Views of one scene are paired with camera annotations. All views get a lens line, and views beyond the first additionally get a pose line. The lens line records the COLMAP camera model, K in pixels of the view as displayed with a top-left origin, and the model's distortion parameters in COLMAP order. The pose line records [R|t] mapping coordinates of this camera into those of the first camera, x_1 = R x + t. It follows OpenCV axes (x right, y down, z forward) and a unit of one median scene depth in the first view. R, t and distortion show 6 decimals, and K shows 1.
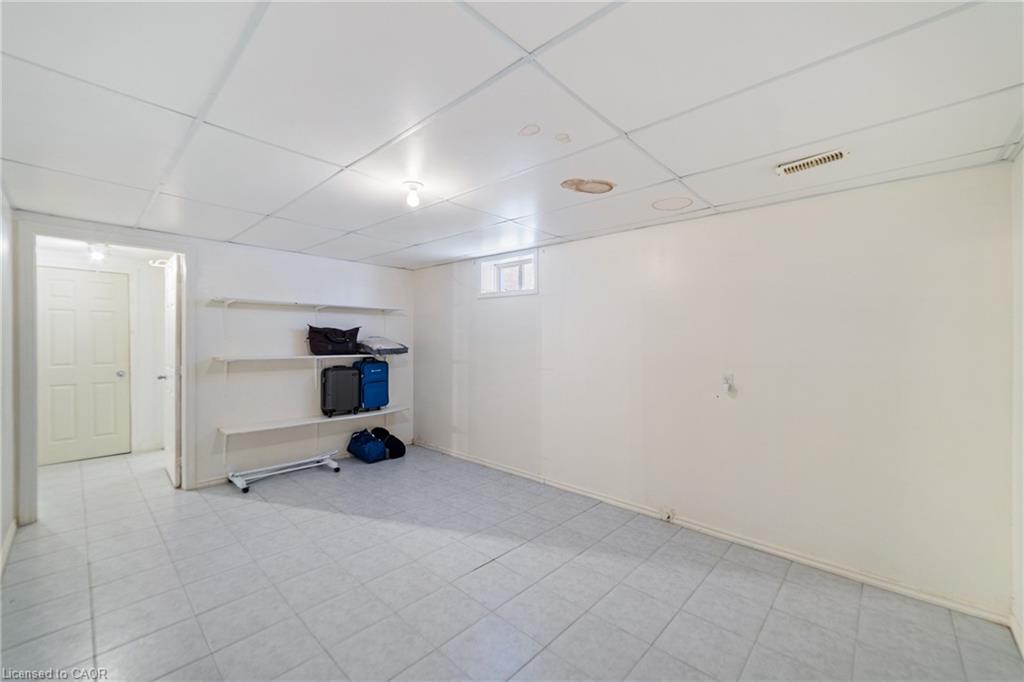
lens RADIAL K [[400.7, 0, 513.4], [0, 400.7, 341.7], [0, 0, 1]] dist [-0.000765, 0.000254]
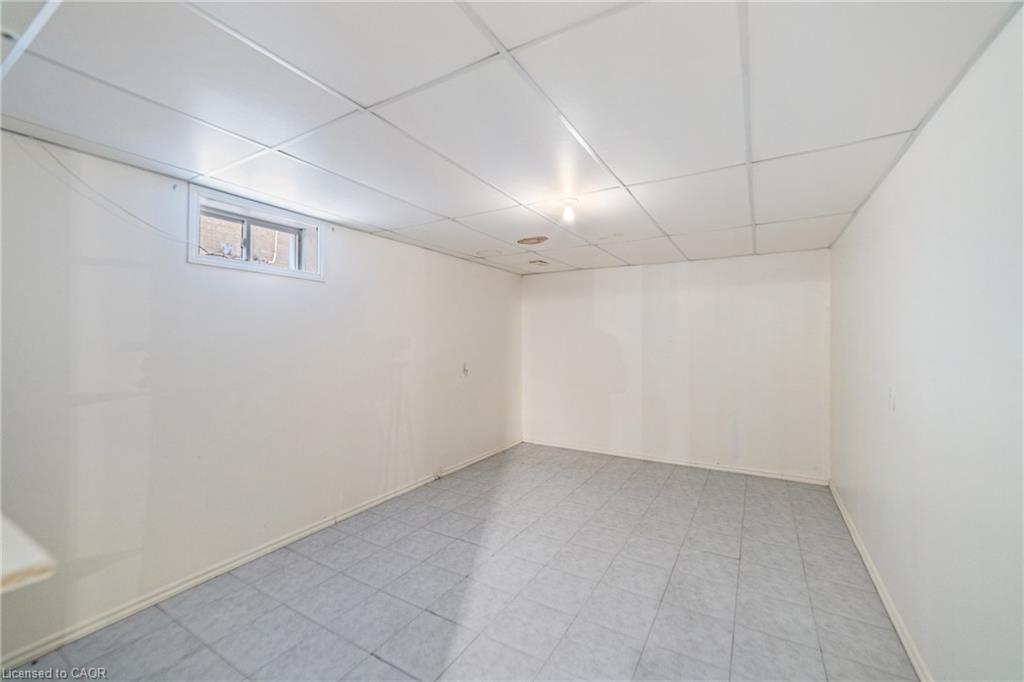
lens RADIAL K [[400.7, 0, 512.8], [0, 400.7, 336.6], [0, 0, 1]] dist [-0.000765, 0.000254]
pose [[-0.182043, -0.002710, 0.983287, -1.027910], [0.005070, 0.999980, 0.003695, -0.022497], [-0.983278, 0.005658, -0.182026, 1.070713]]
